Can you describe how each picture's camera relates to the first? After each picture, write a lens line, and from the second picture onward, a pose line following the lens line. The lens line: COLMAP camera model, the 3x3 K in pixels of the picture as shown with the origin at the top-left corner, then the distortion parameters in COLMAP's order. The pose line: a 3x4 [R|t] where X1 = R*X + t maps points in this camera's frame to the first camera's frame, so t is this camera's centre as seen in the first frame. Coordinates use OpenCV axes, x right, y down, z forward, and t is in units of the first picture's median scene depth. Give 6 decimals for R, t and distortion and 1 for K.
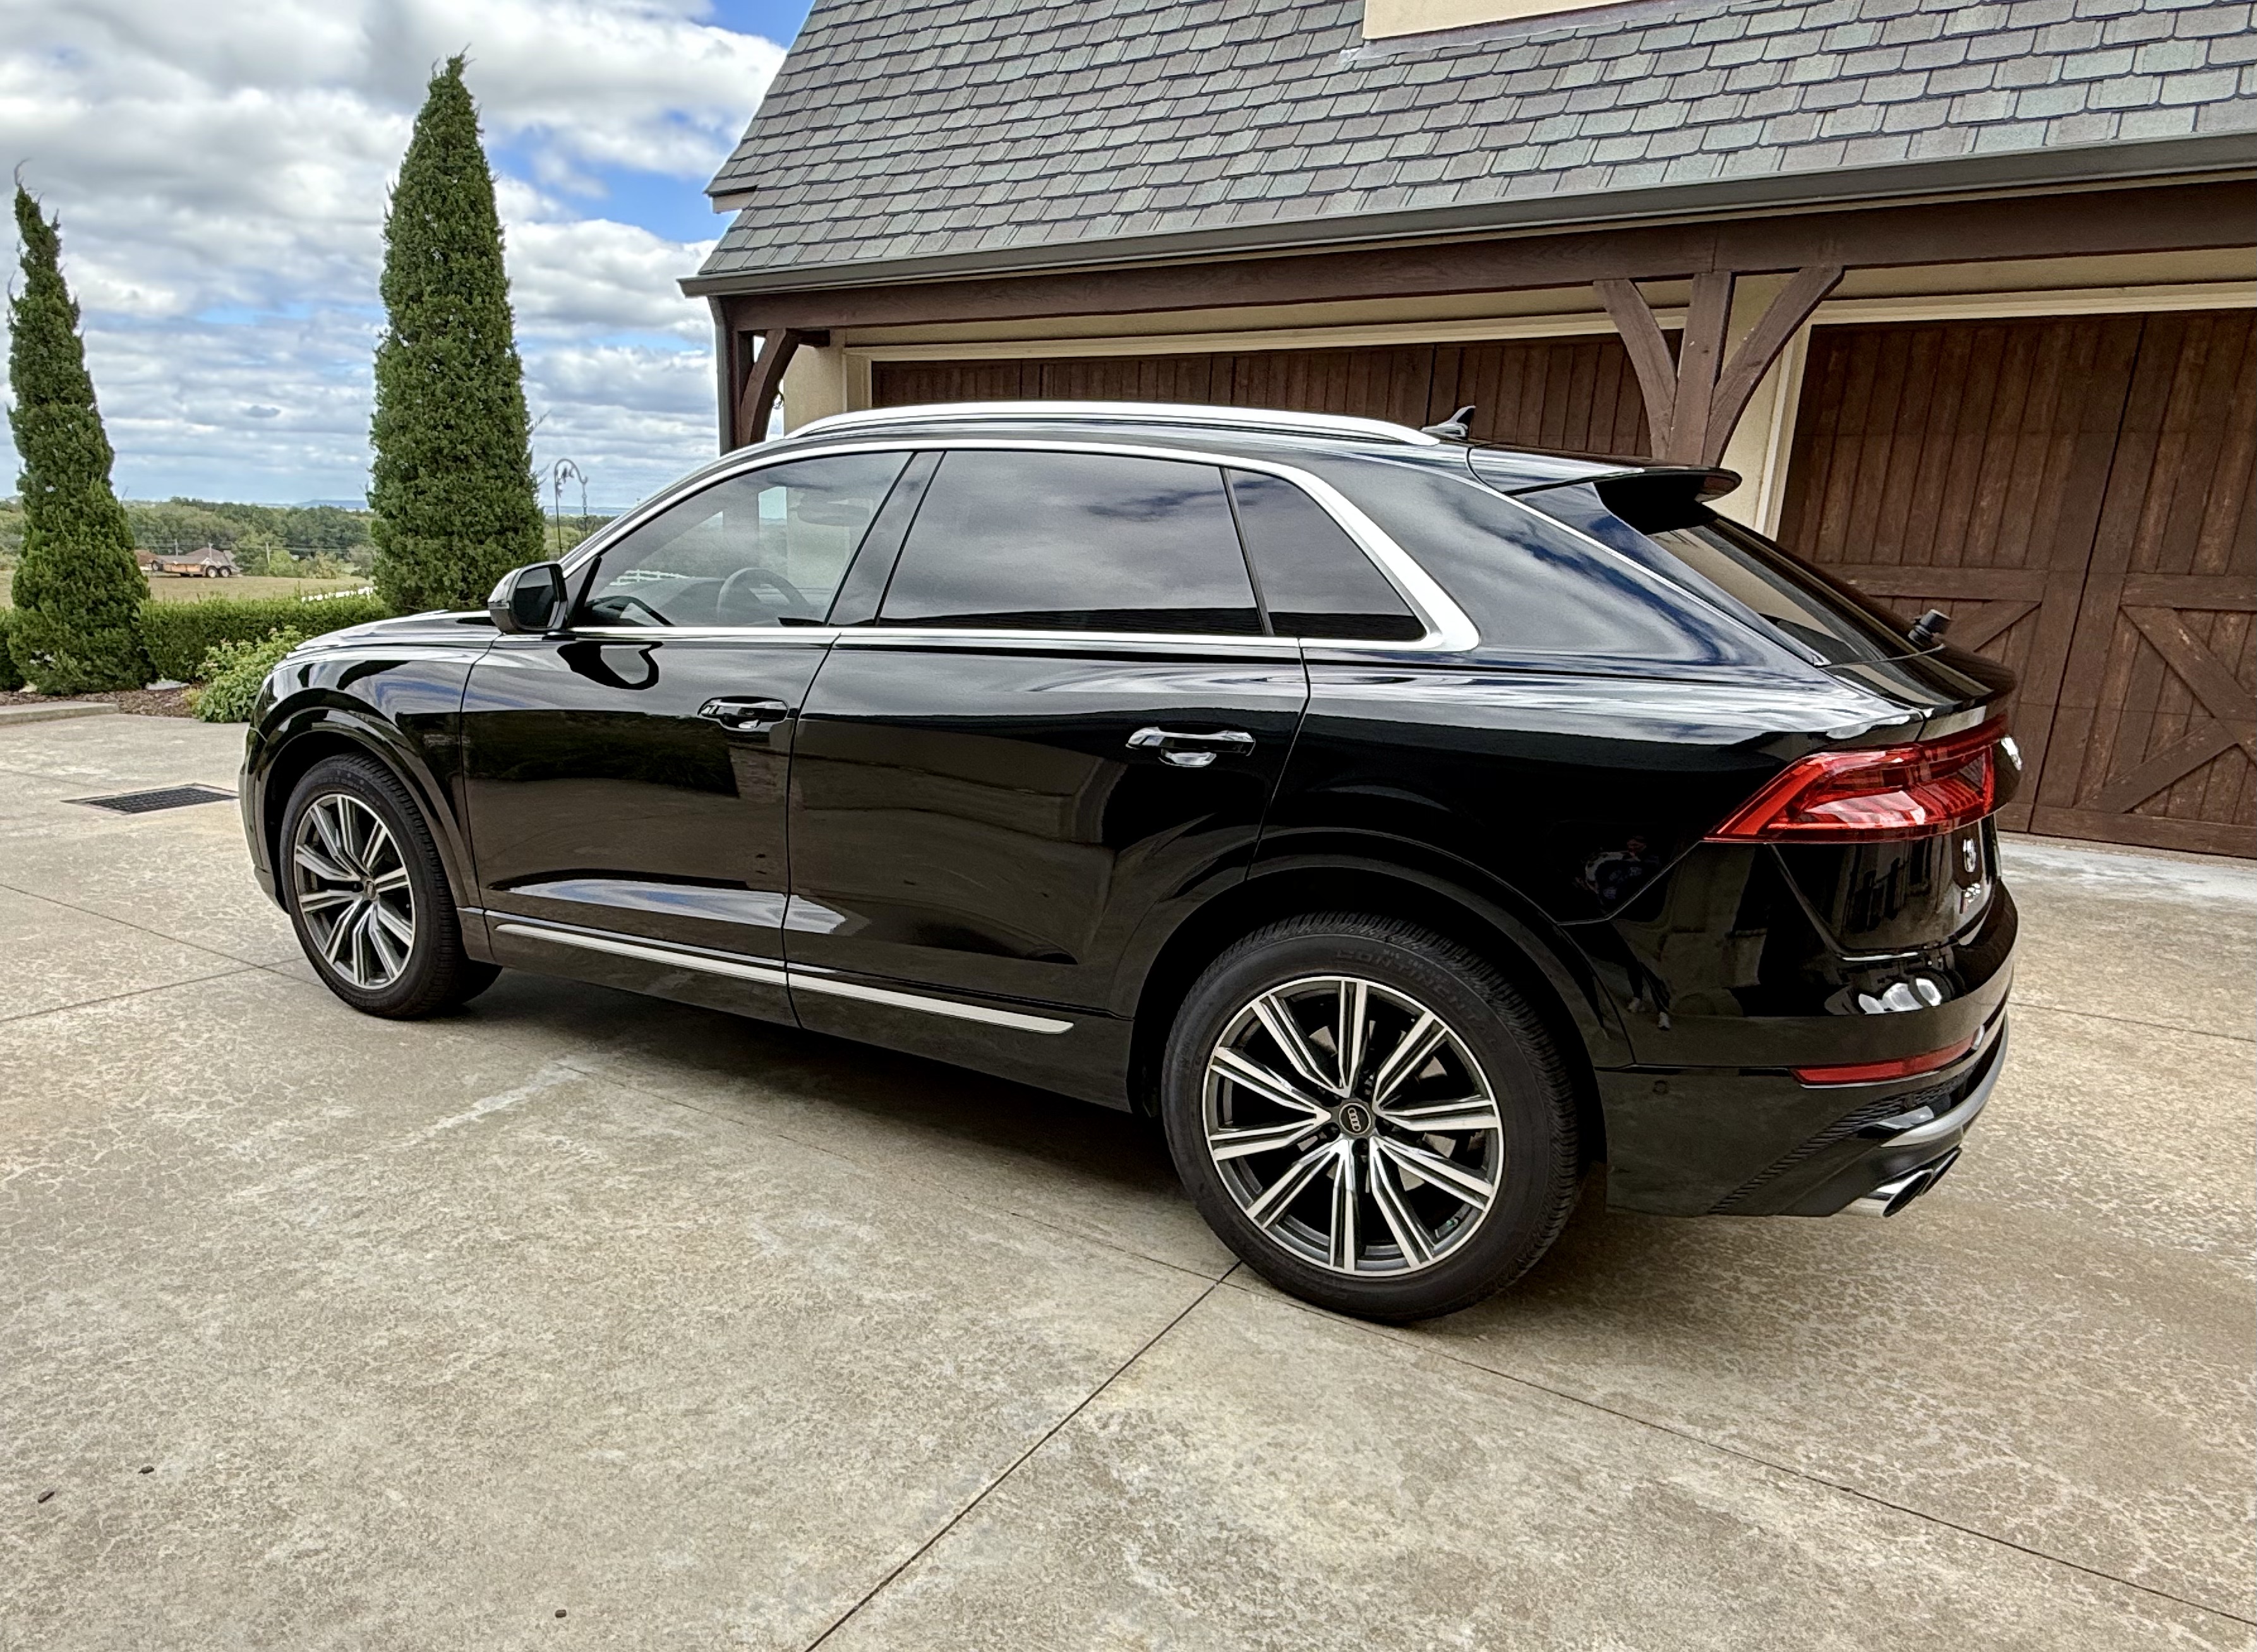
lens RADIAL K [[1423.6, 0, 1055.1], [0, 1423.6, 943.8], [0, 0, 1]] dist [-0.000550, 0.000858]
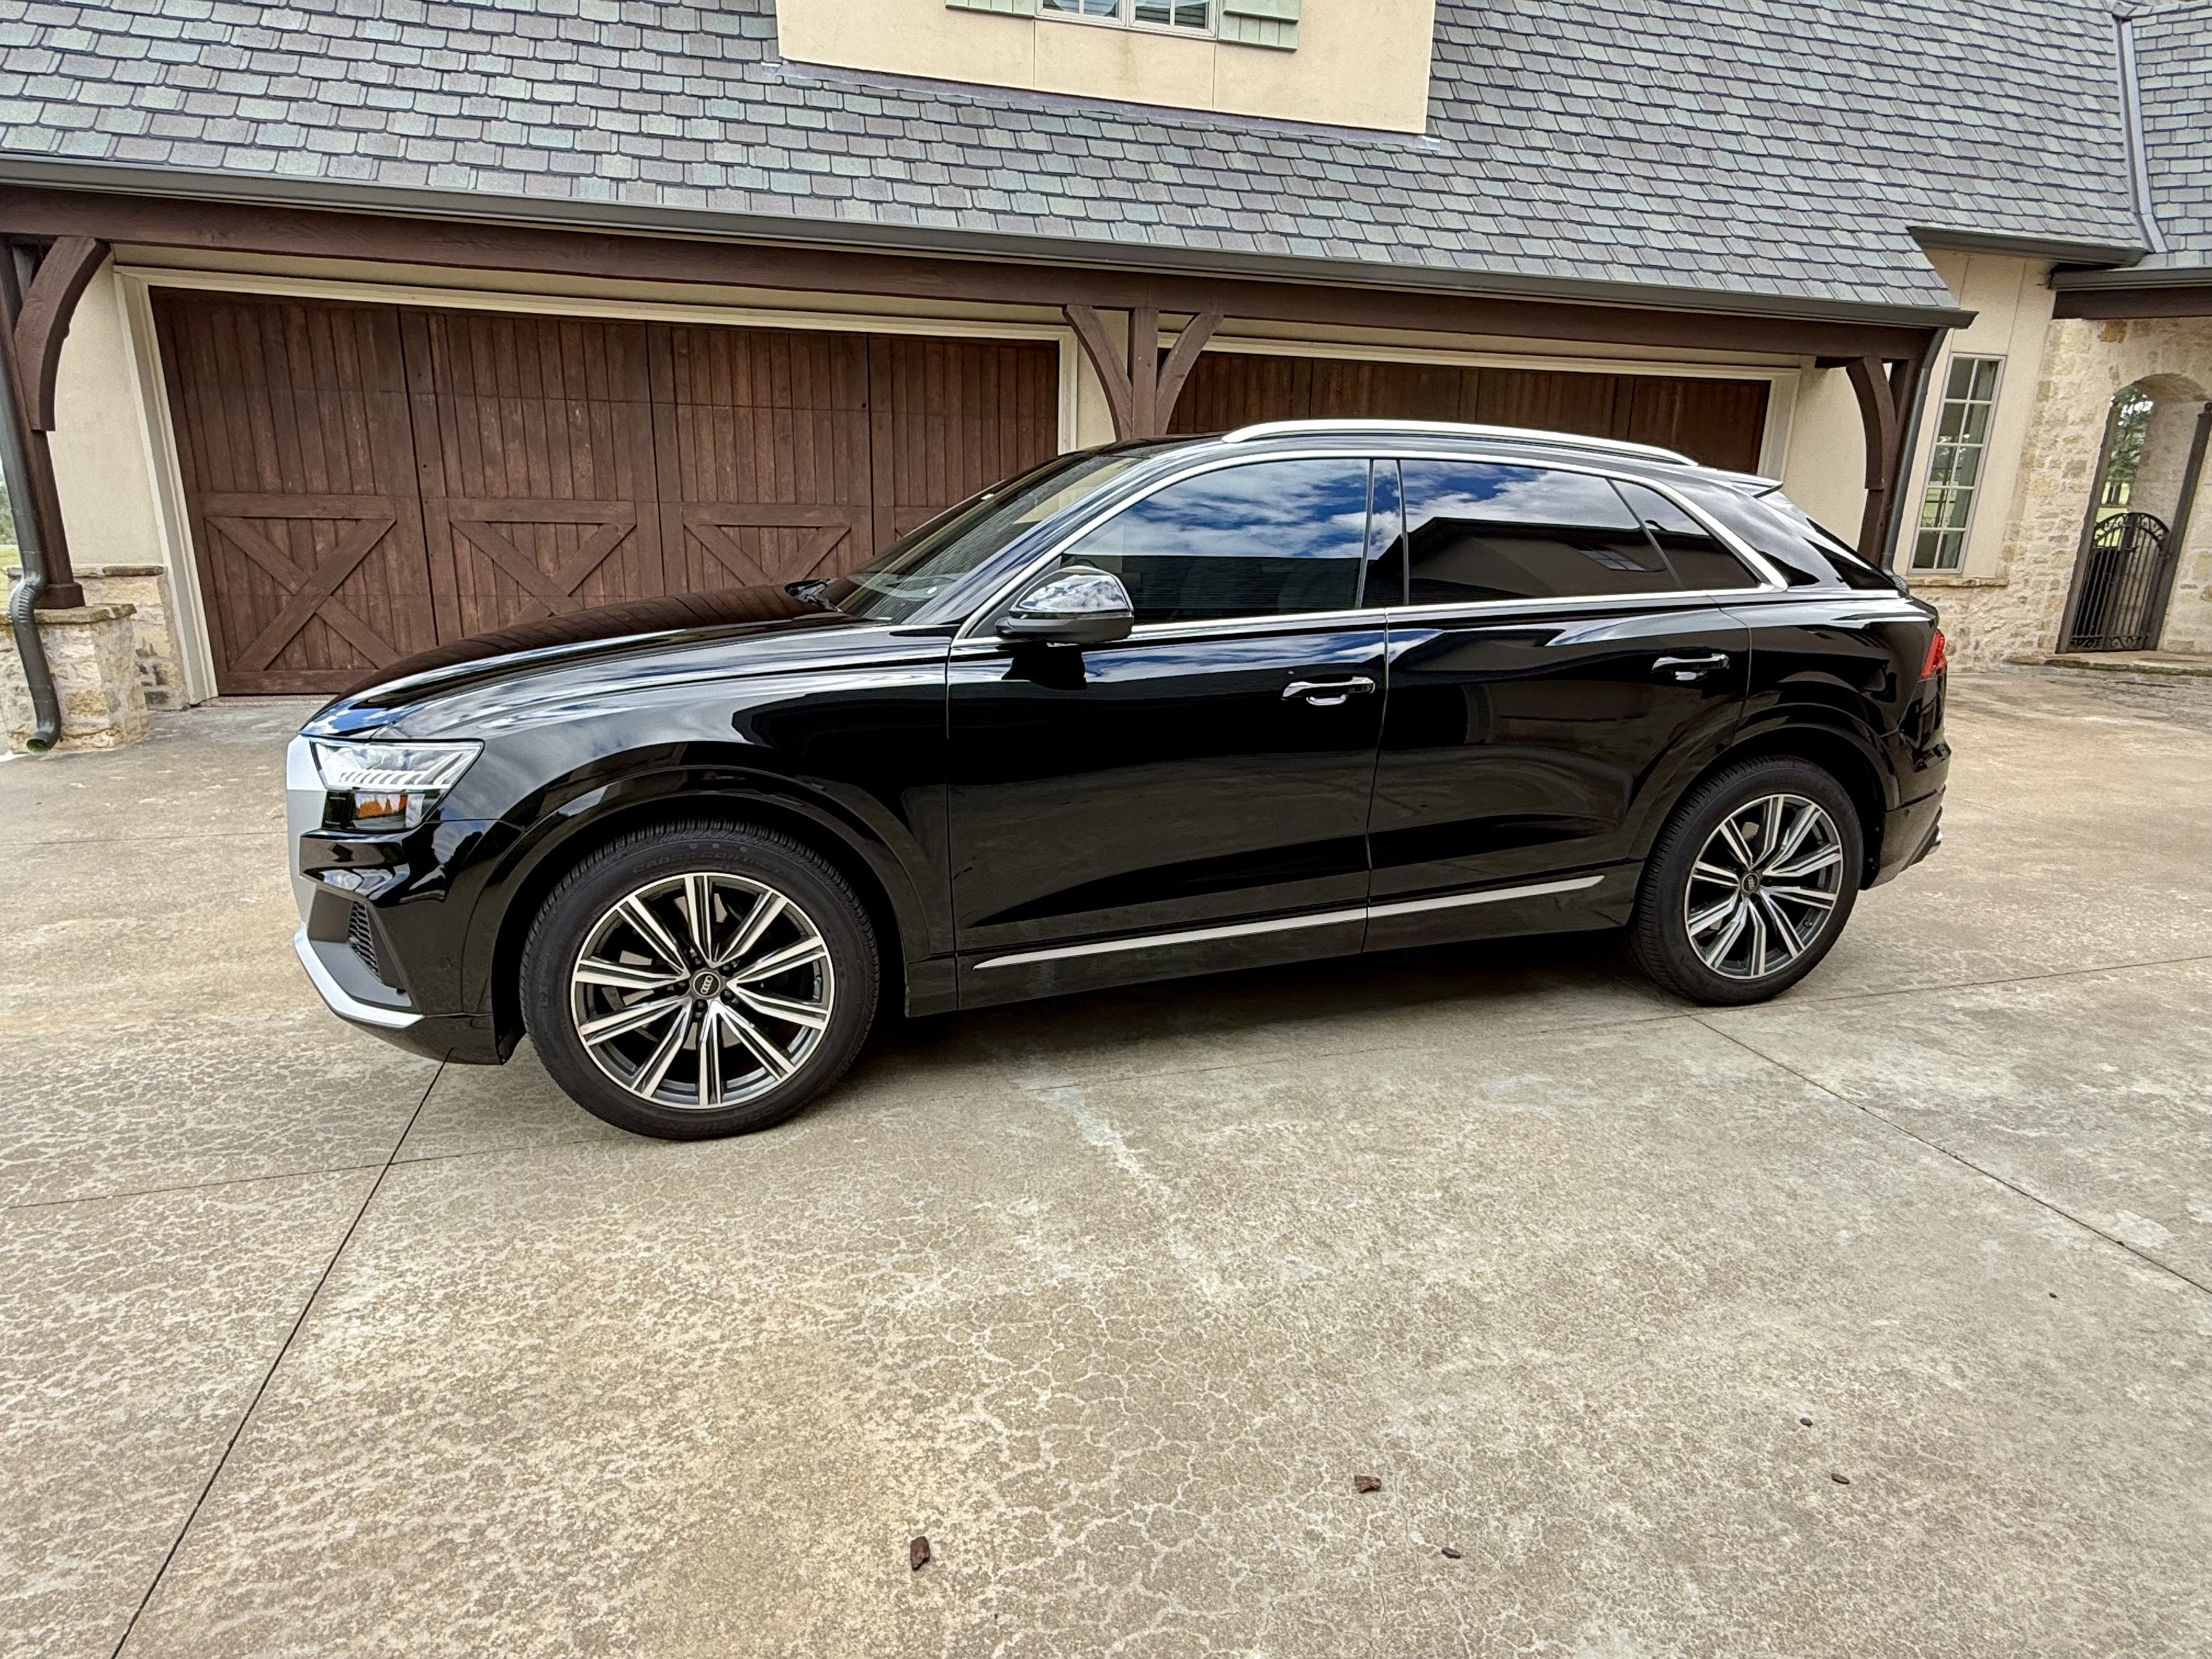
lens RADIAL K [[1228.5, 0, 1106.0], [0, 1228.5, 829.5], [0, 0, 1]] dist [-0.000593, -0.000596]
pose [[0.660229, -0.210875, 0.720853, -1.068488], [0.208166, 0.973553, 0.094139, -0.185469], [-0.721640, 0.087904, 0.686665, 0.476242]]
